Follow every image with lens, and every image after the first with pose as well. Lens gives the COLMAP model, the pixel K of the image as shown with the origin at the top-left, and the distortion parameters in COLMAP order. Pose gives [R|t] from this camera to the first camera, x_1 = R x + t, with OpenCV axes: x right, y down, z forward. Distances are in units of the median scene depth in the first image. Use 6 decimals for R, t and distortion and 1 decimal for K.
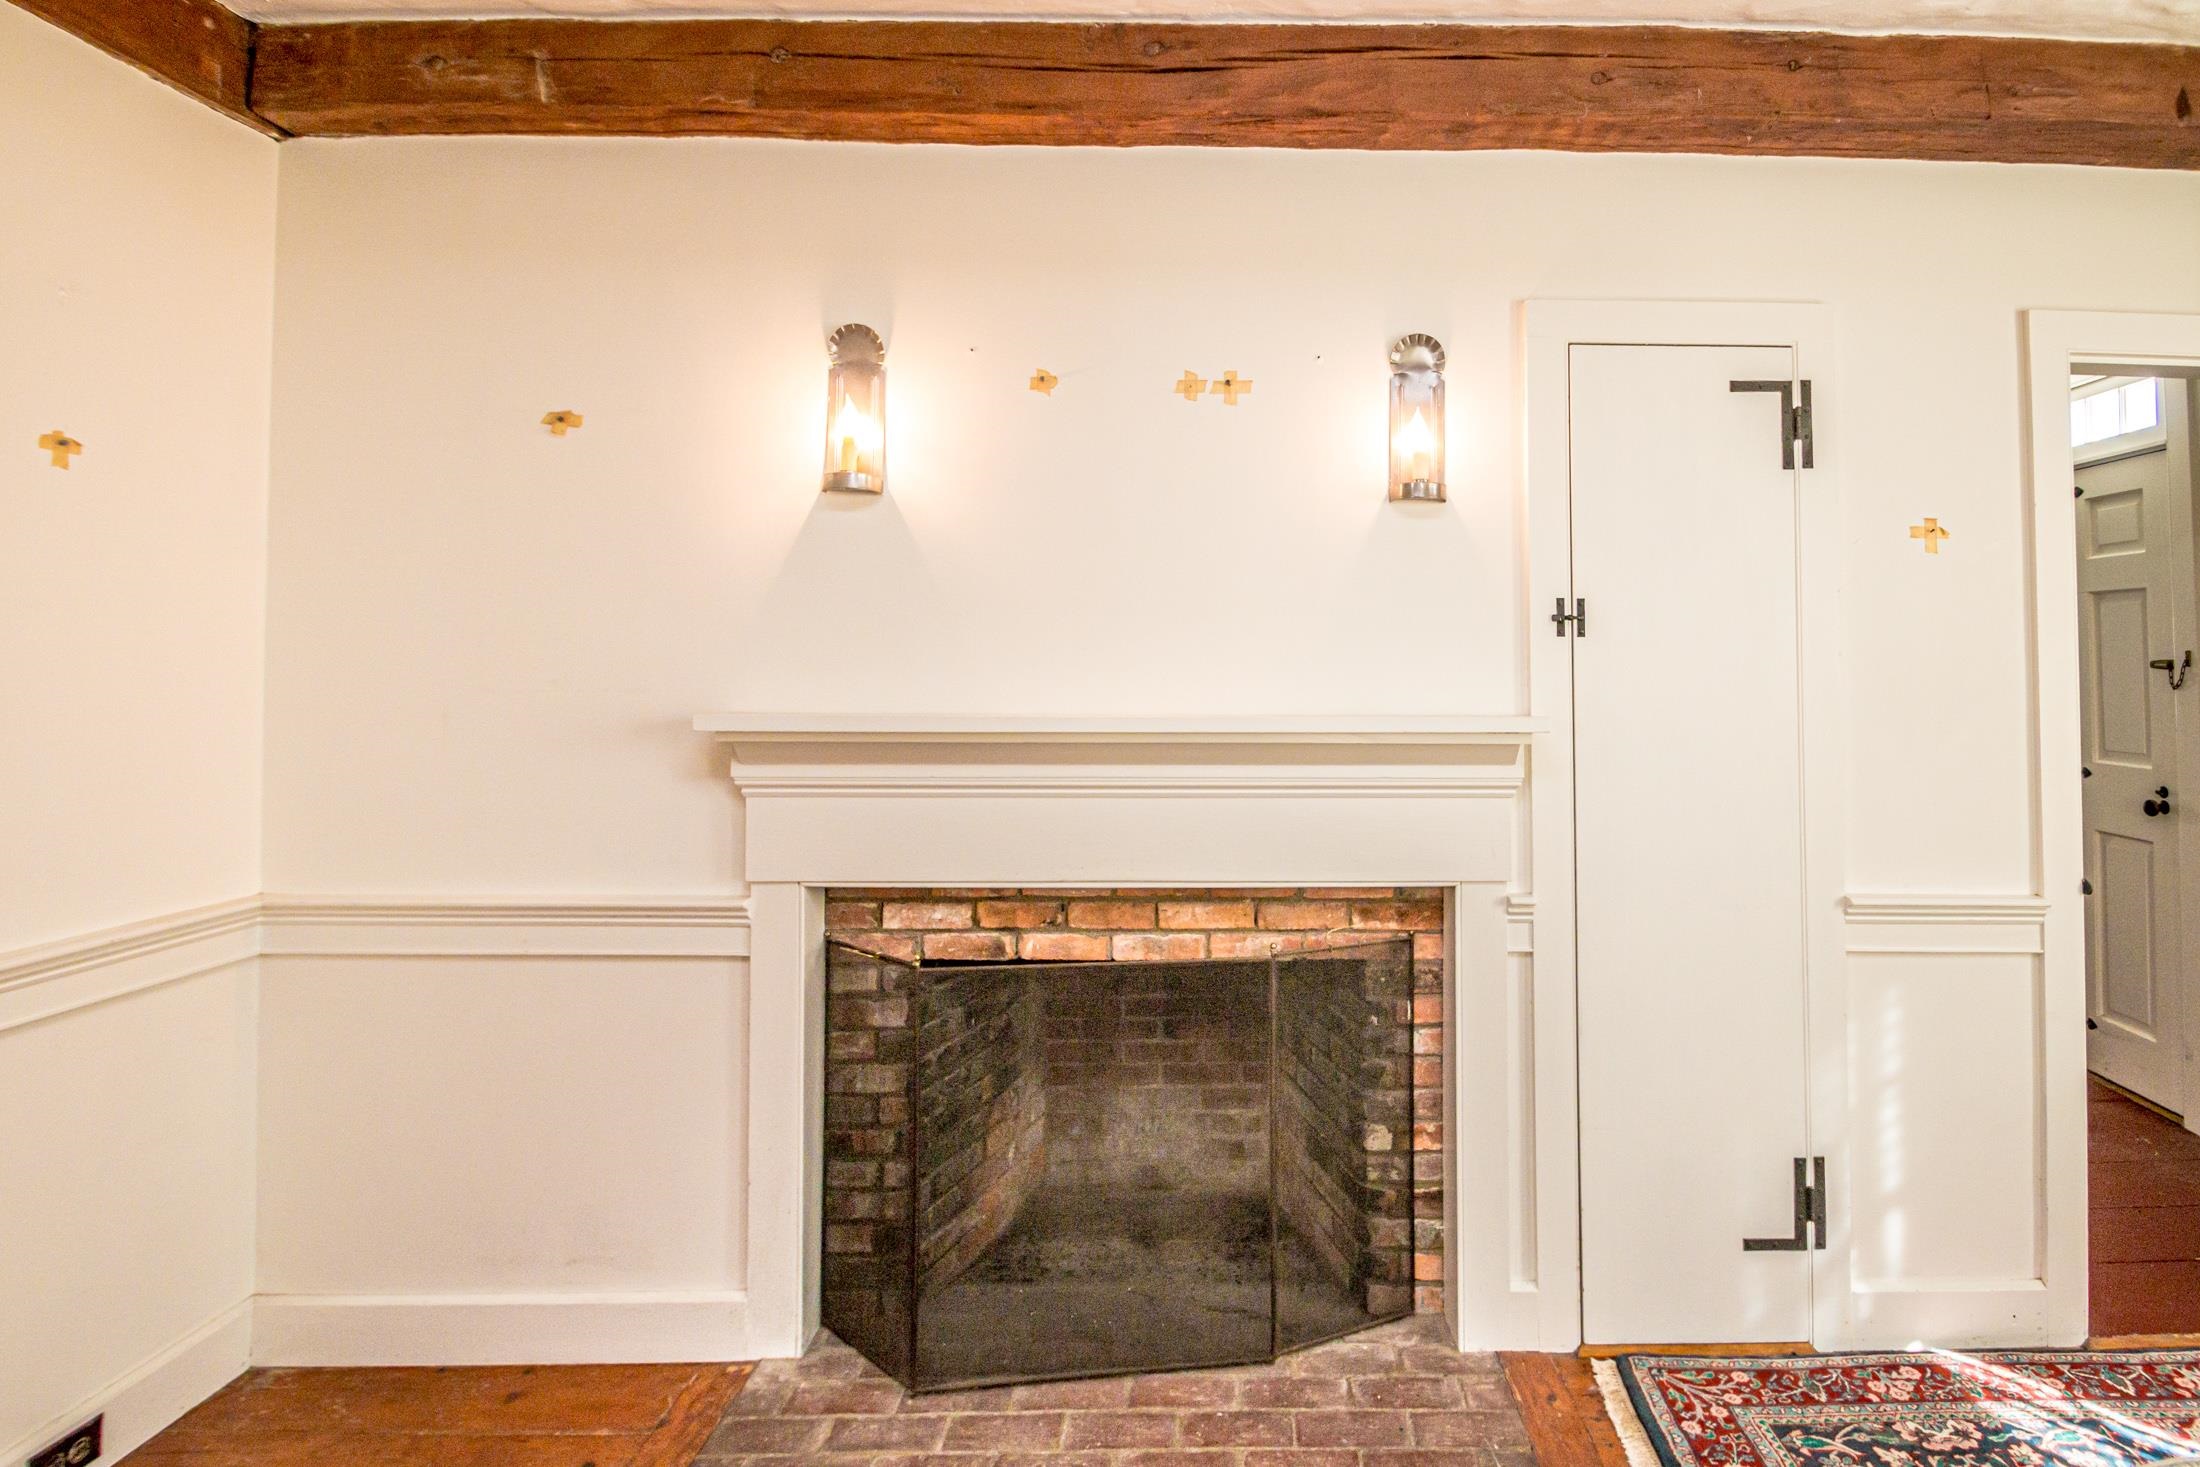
lens RADIAL K [[1068.8, 0, 1268.7], [0, 1068.8, 625.3], [0, 0, 1]] dist [0.000243, -0.008778]
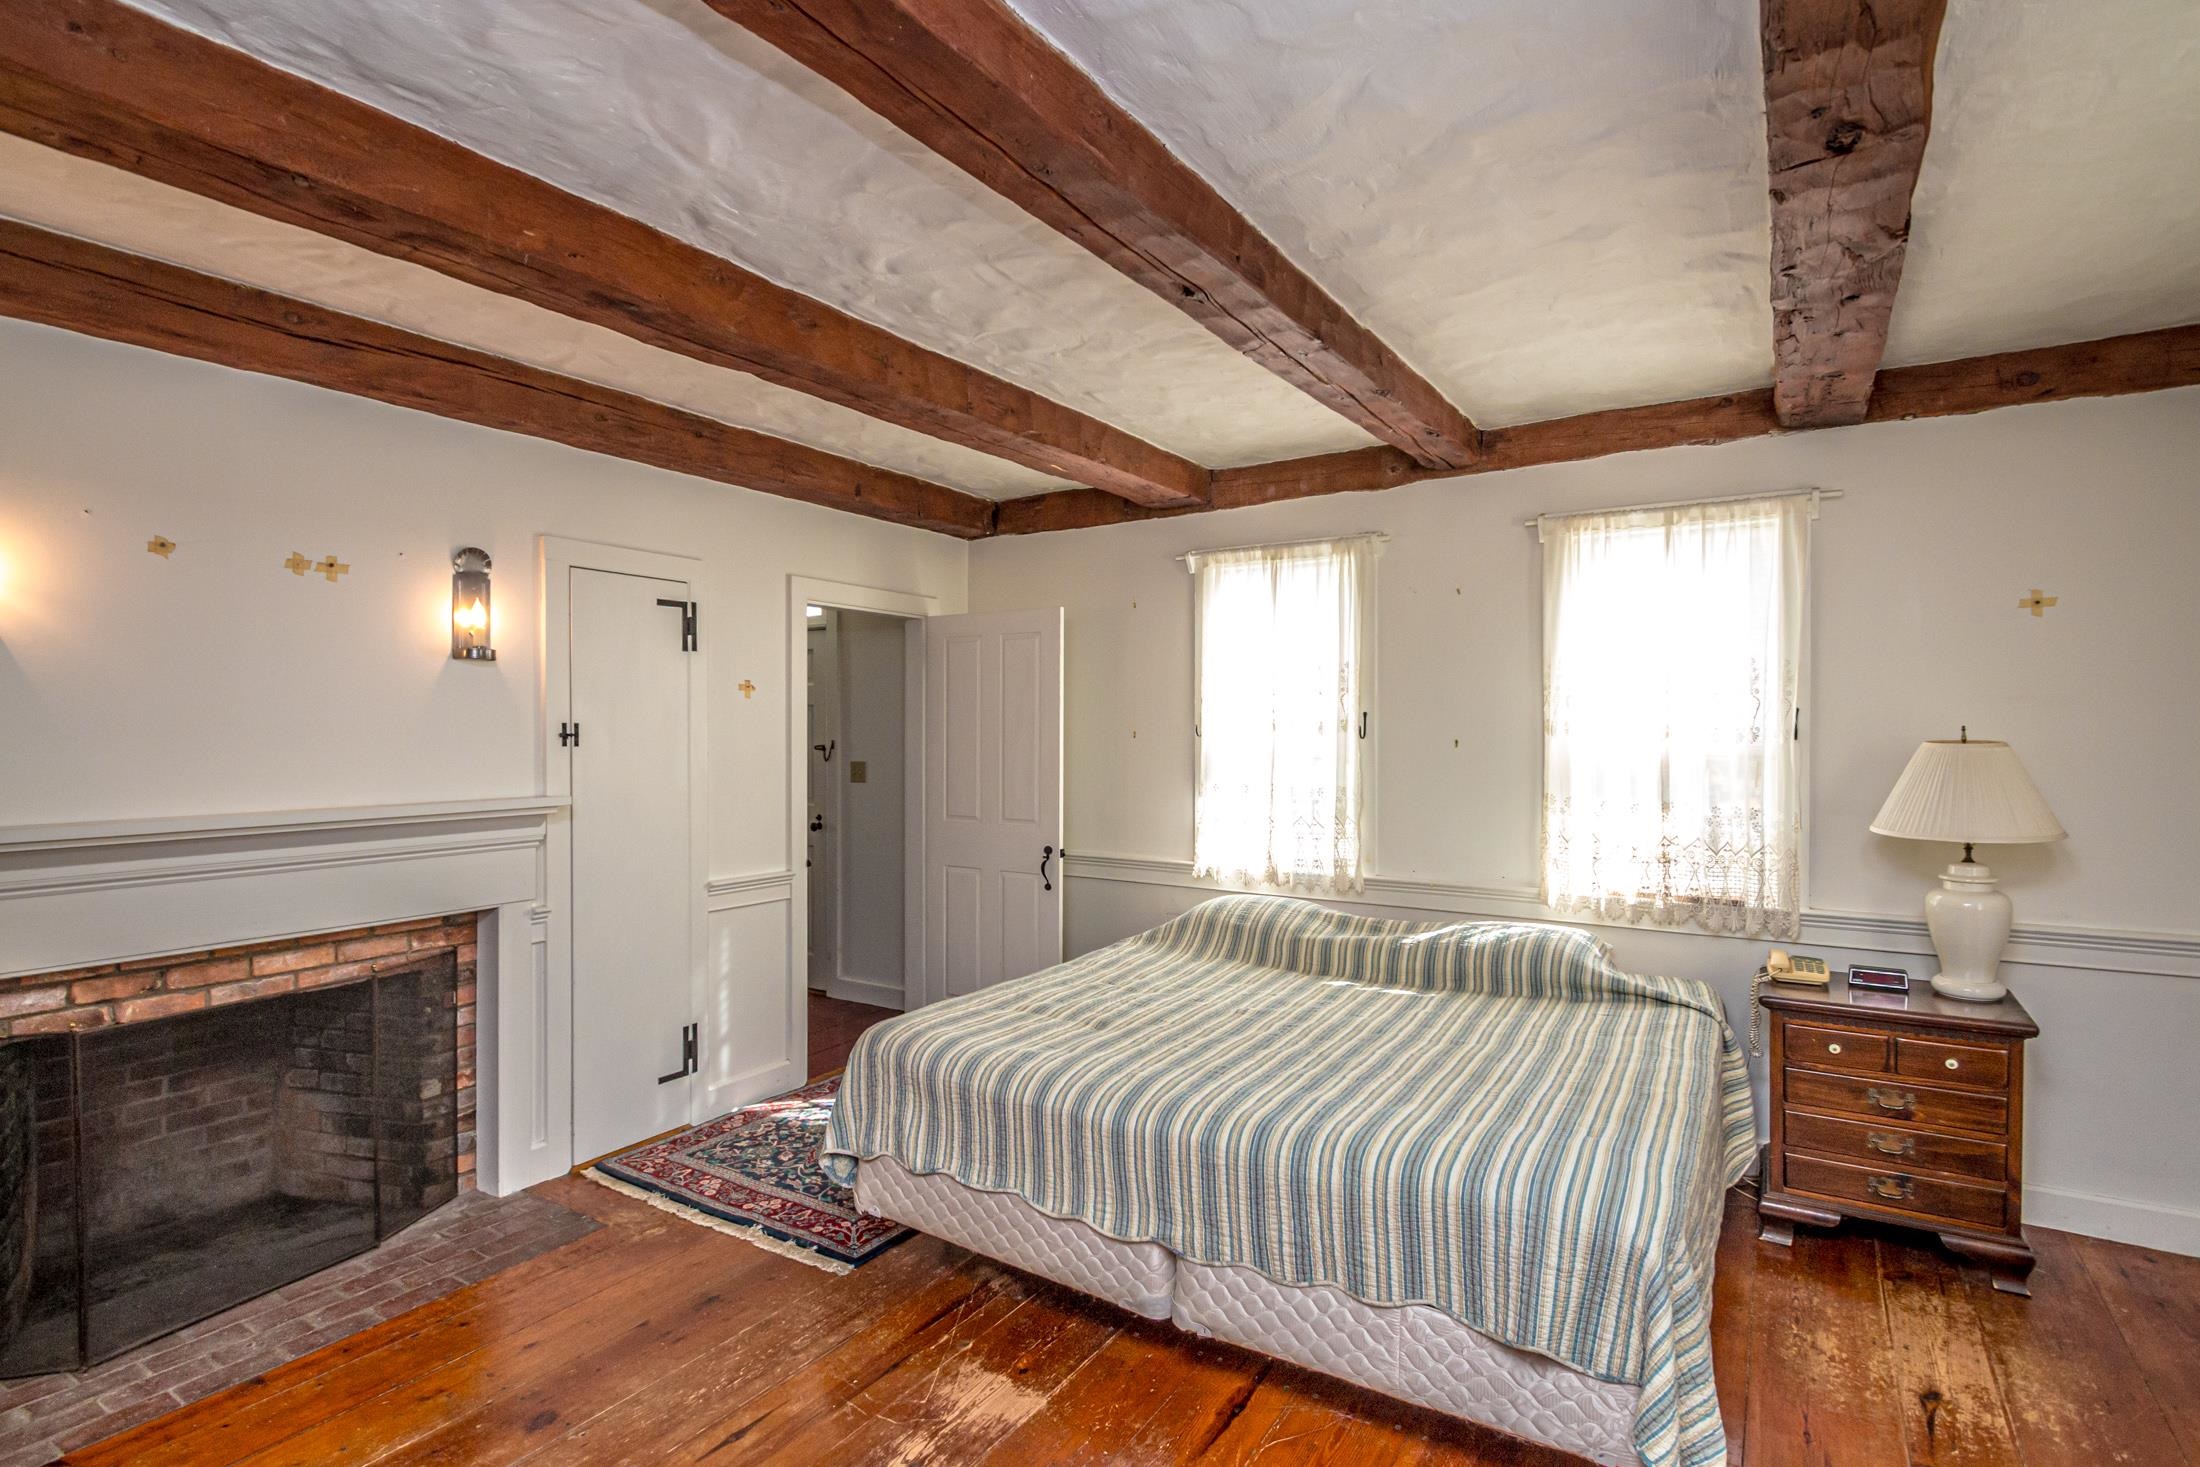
lens RADIAL K [[1068.8, 0, 1101.6], [0, 1068.8, 718.9], [0, 0, 1]] dist [0.000243, -0.008778]
pose [[0.536130, 0.001261, 0.844134, -0.653287], [-0.027534, 0.999493, 0.015994, -0.078962], [-0.843686, -0.031817, 0.535893, -0.560070]]
